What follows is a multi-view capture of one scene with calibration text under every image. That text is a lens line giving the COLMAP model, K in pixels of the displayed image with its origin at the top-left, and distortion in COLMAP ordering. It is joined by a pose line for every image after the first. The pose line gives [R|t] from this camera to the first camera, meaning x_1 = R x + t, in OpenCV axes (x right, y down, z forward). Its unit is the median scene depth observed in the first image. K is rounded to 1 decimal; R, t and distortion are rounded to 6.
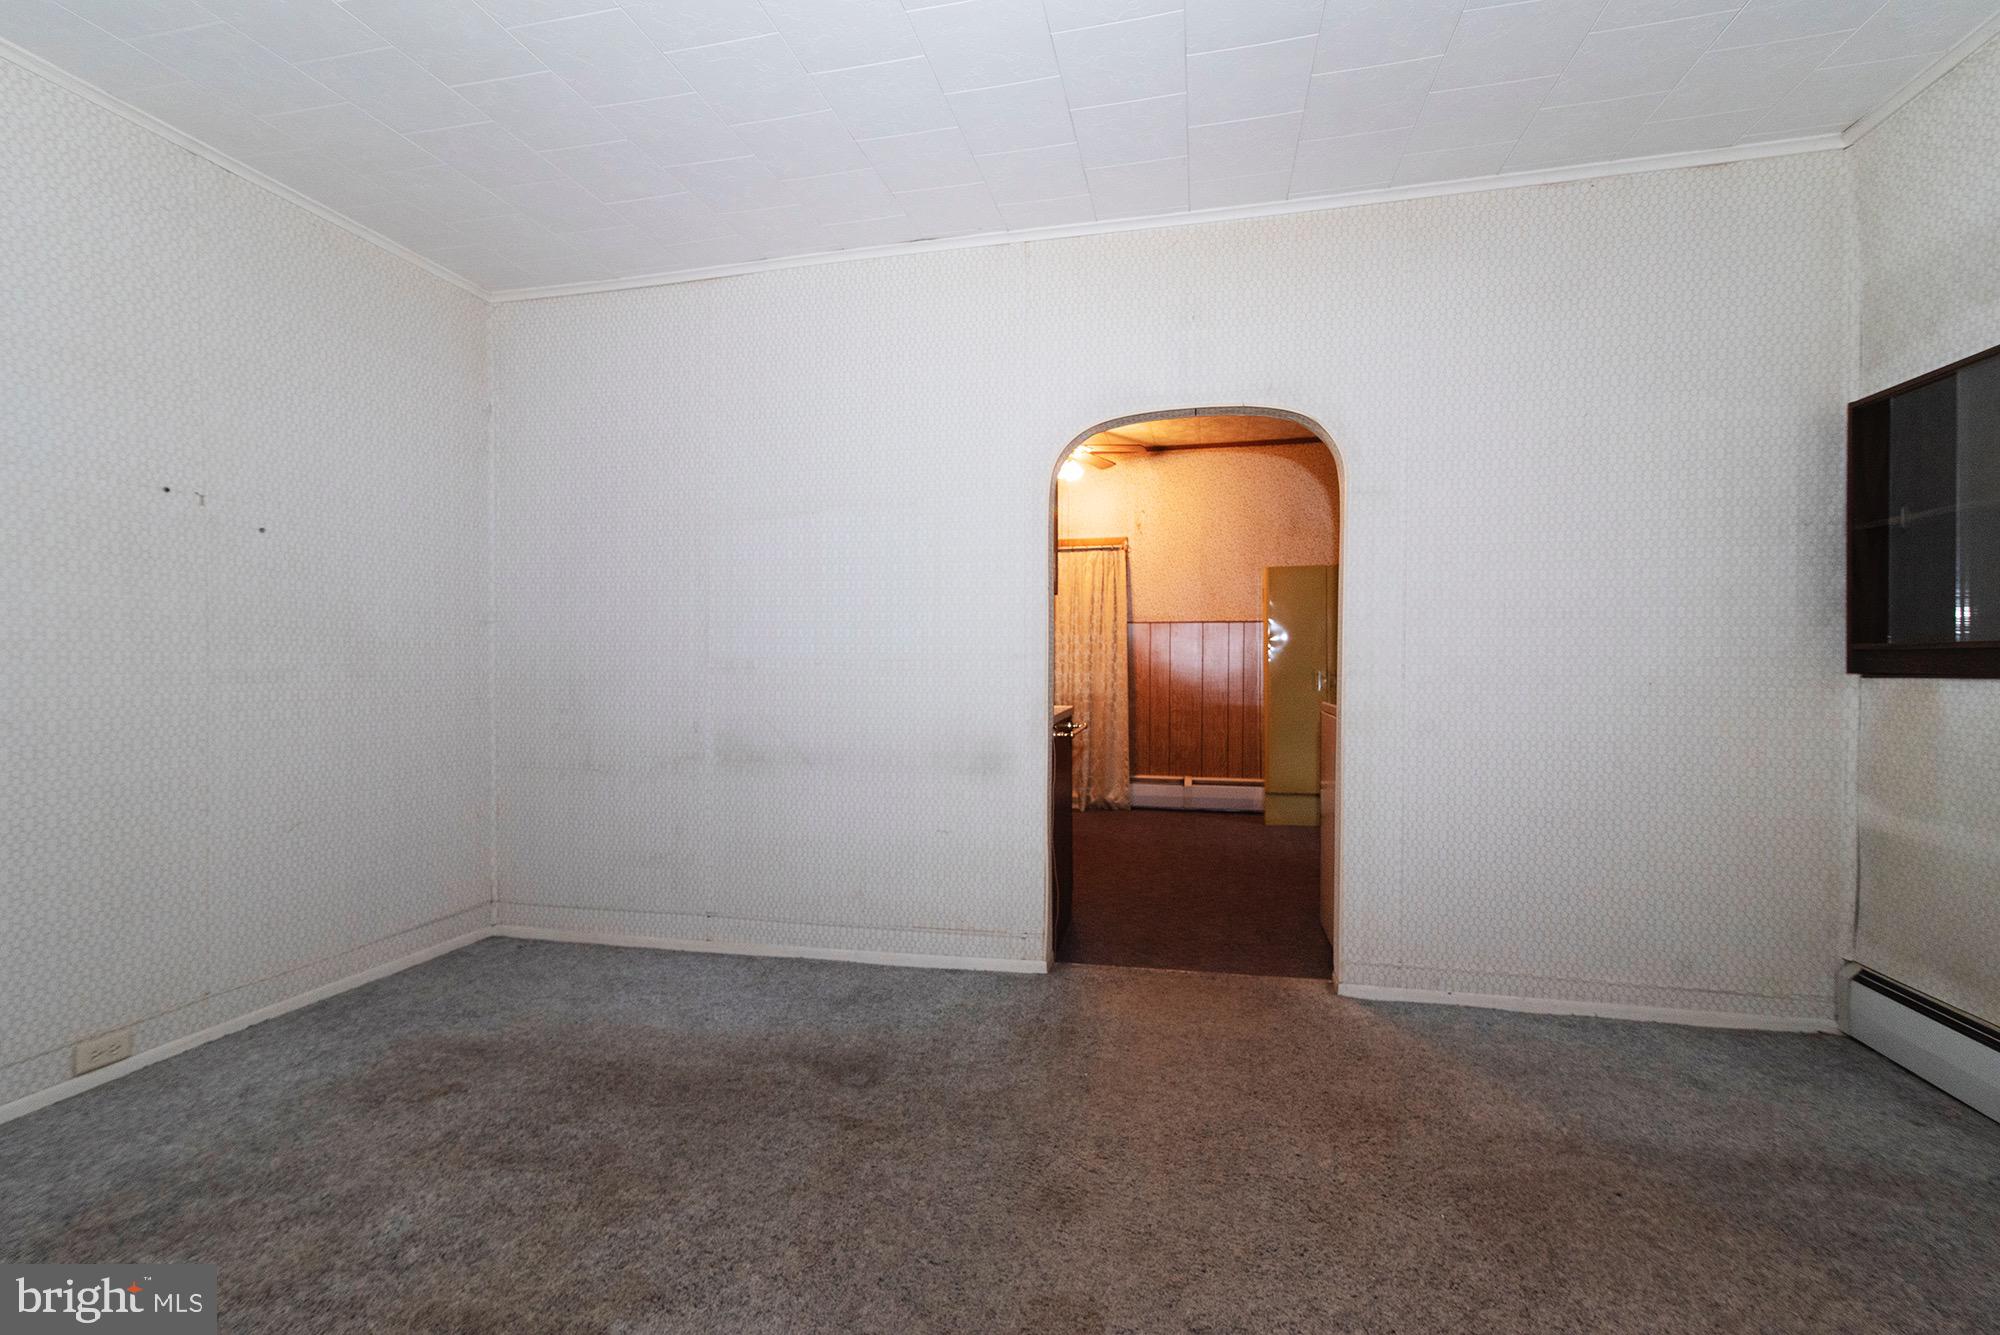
lens RADIAL K [[887.1, 0, 998.6], [0, 887.1, 674.3], [0, 0, 1]] dist [0.003924, -0.000494]
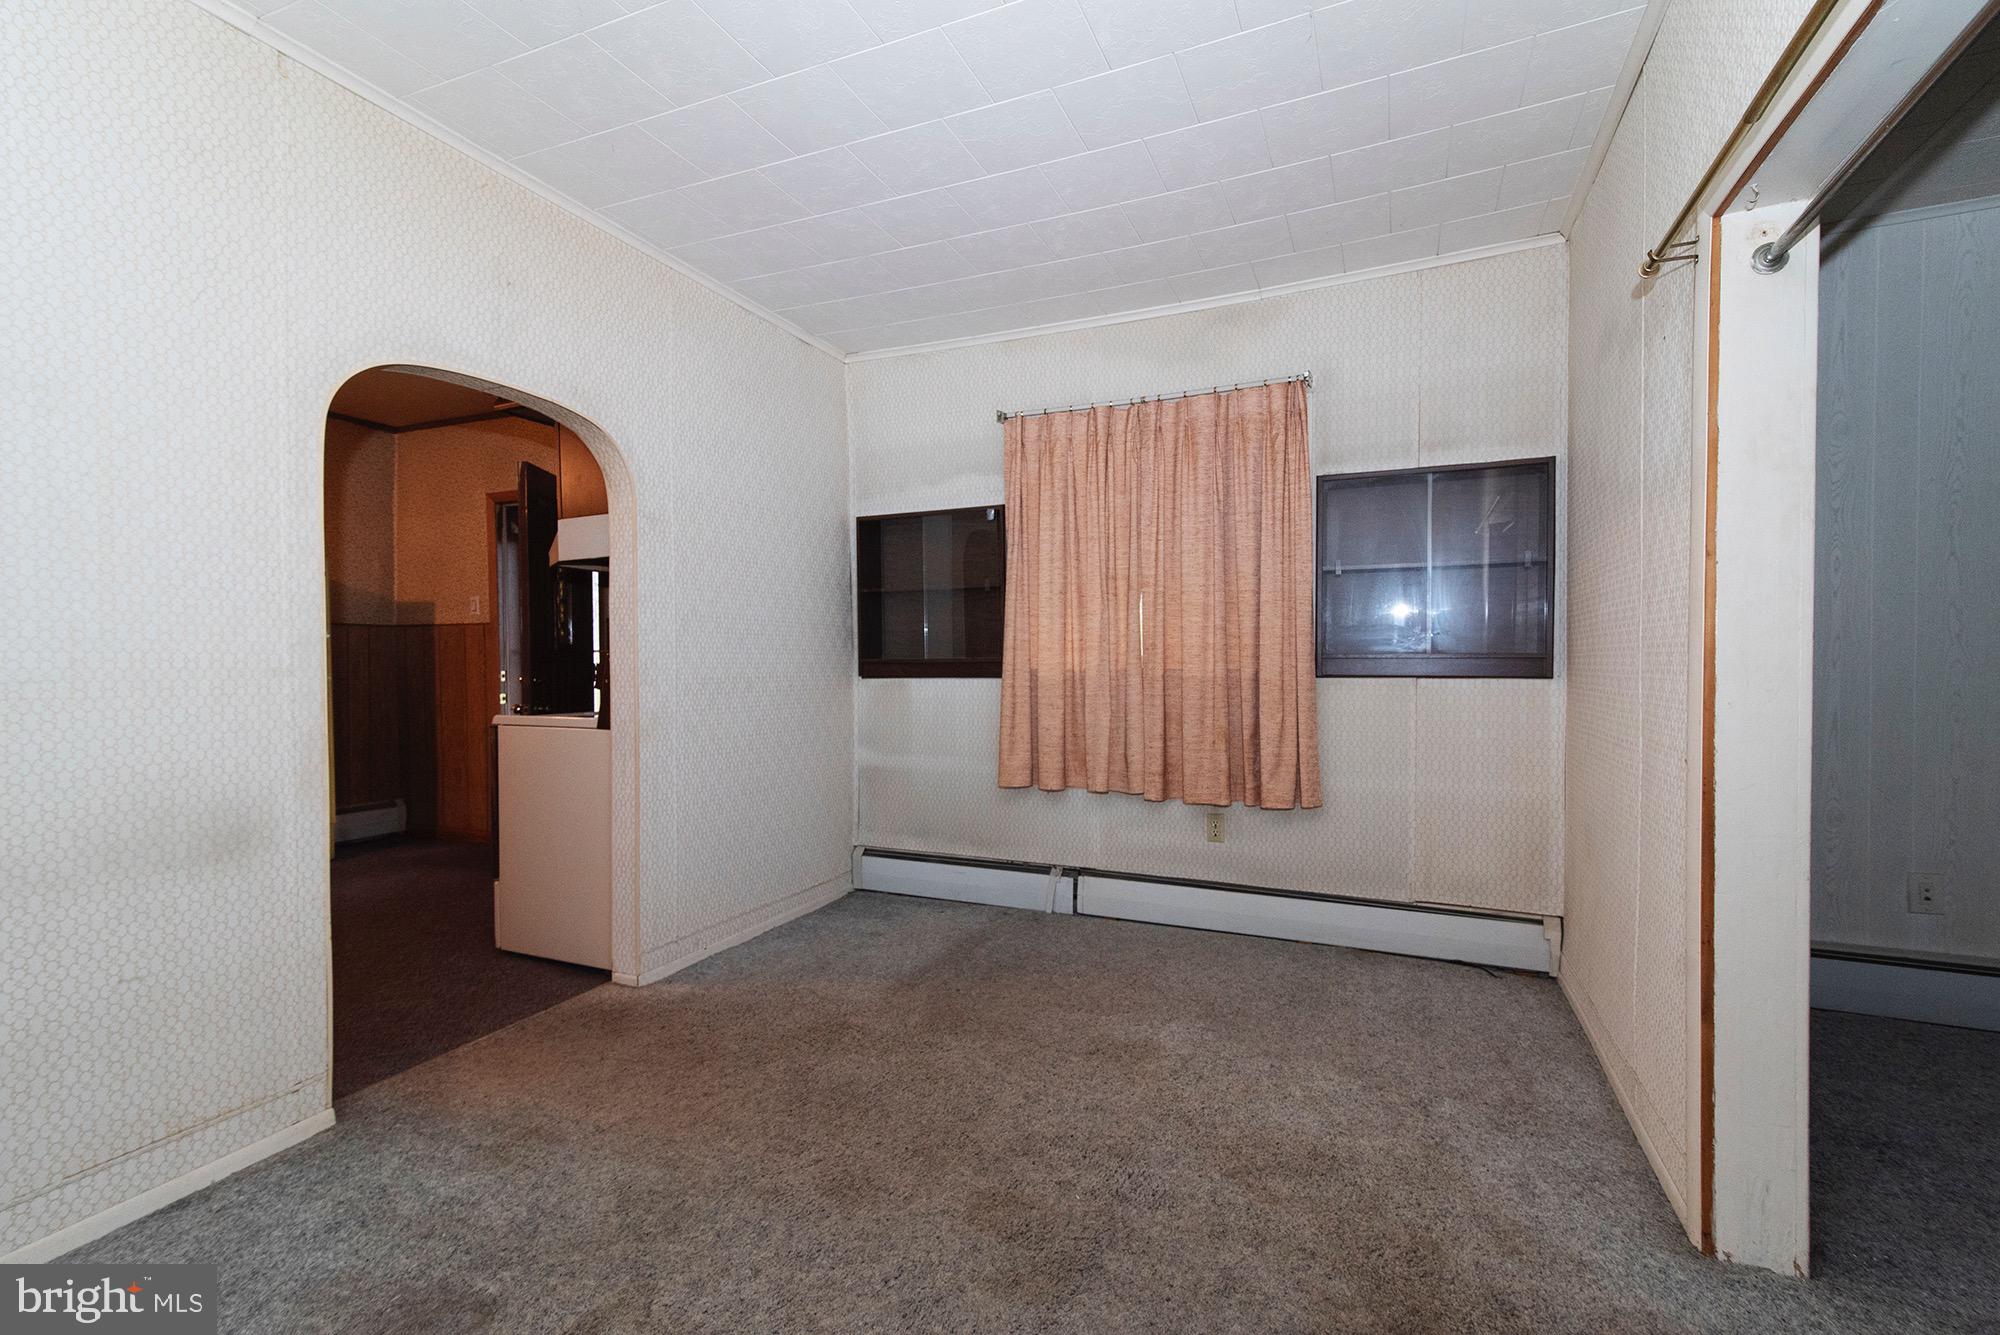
lens RADIAL K [[887.1, 0, 998.1], [0, 887.1, 663.3], [0, 0, 1]] dist [0.003924, -0.000494]
pose [[0.179281, -0.006372, 0.983777, -0.681292], [0.011562, 0.999924, 0.004369, -0.029703], [-0.983730, 0.010591, 0.179341, 0.448019]]
